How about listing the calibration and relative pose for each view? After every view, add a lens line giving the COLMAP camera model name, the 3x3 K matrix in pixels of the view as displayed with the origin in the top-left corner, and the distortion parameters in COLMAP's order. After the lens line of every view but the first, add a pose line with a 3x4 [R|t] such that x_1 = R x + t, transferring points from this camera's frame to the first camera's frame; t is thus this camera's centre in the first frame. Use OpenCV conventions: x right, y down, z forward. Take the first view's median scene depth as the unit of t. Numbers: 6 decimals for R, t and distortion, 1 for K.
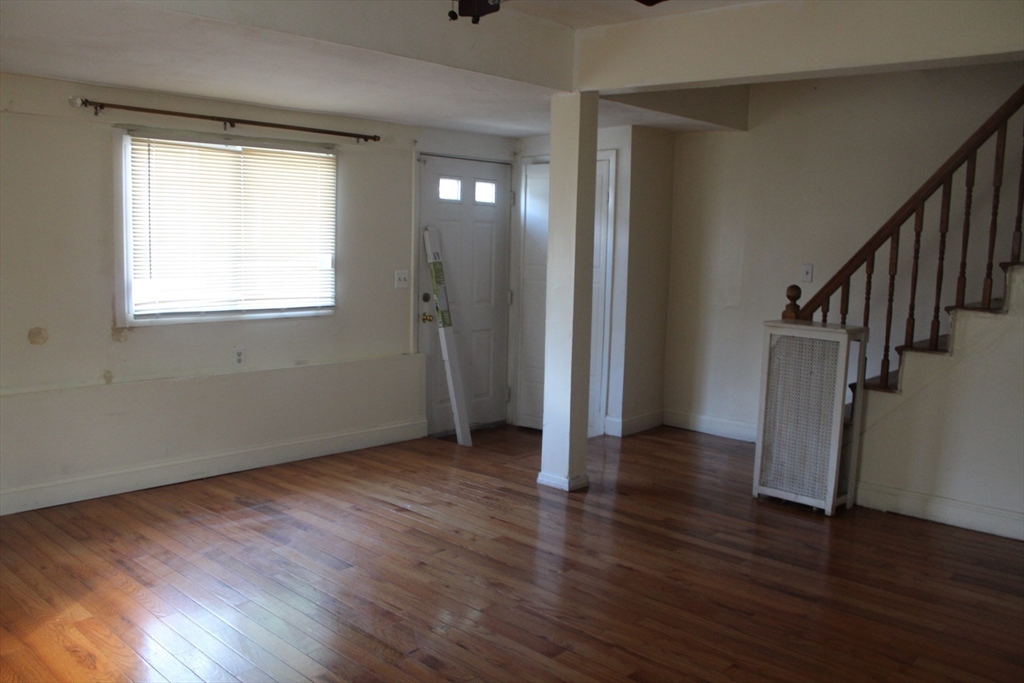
lens RADIAL K [[860.9, 0, 512.1], [0, 860.9, 385.8], [0, 0, 1]] dist [-0.069385, -0.001424]
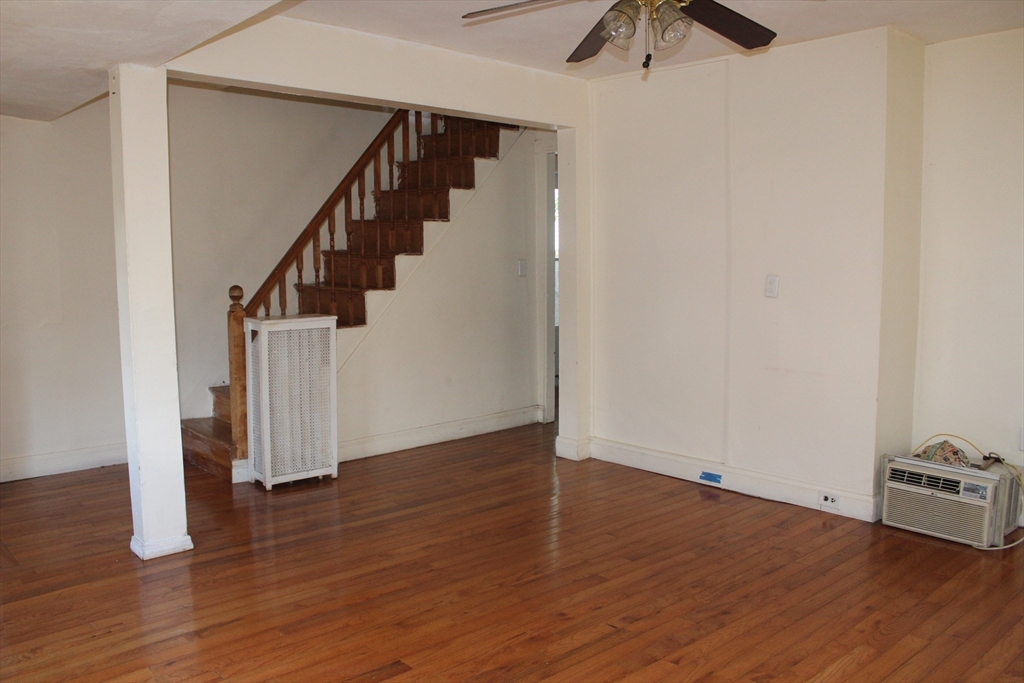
lens RADIAL K [[854.8, 0, 512.0], [0, 854.8, 341.5], [0, 0, 1]] dist [-0.175306, 0.155788]
pose [[0.072152, -0.127071, 0.989266, -0.723541], [0.173027, 0.978407, 0.113056, -0.116648], [-0.982271, 0.163013, 0.092581, 0.625713]]
